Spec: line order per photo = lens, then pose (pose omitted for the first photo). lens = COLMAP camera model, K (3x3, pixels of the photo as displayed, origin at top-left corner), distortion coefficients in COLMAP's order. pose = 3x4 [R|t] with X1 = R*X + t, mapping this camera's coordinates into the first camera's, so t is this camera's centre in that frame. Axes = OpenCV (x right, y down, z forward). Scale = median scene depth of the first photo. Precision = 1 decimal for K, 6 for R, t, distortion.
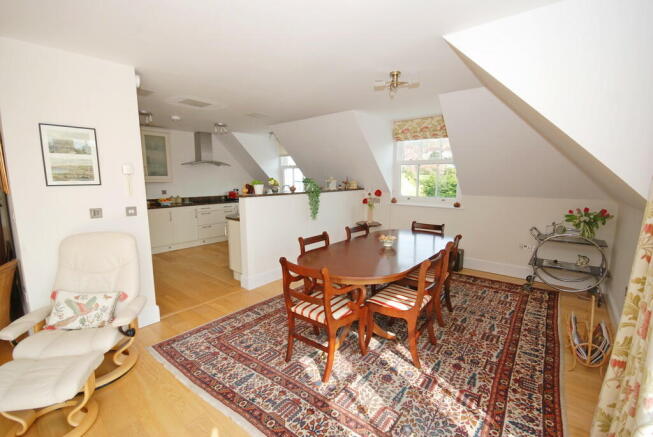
lens RADIAL K [[282.6, 0, 326.5], [0, 282.6, 218.5], [0, 0, 1]] dist [0.001158, -0.008772]
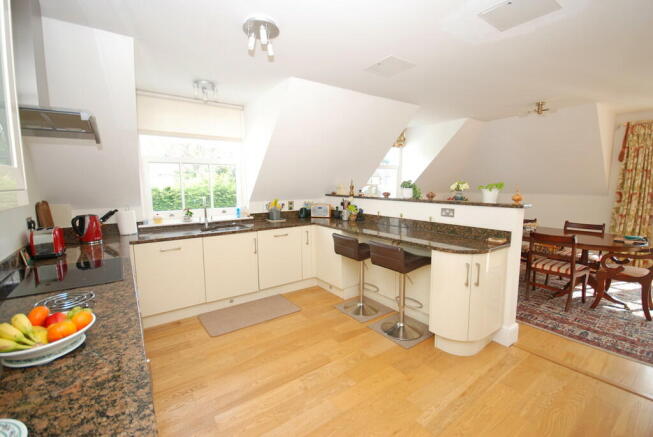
lens RADIAL K [[282.6, 0, 326.5], [0, 282.6, 218.5], [0, 0, 1]] dist [0.001158, -0.008772]
pose [[0.256194, -0.117068, 0.959510, -0.642670], [0.143538, 0.986241, 0.082004, -0.105177], [-0.955909, 0.116718, 0.269472, 0.768804]]
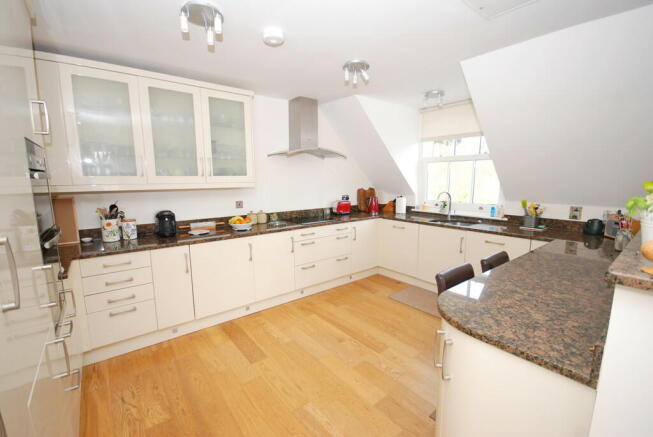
lens RADIAL K [[282.6, 0, 326.5], [0, 282.6, 218.5], [0, 0, 1]] dist [0.001158, -0.008772]
pose [[0.980221, 0.026540, -0.196121, -0.288934], [-0.025689, 0.999646, 0.006882, -0.073332], [0.196234, -0.001708, 0.980556, 0.473742]]
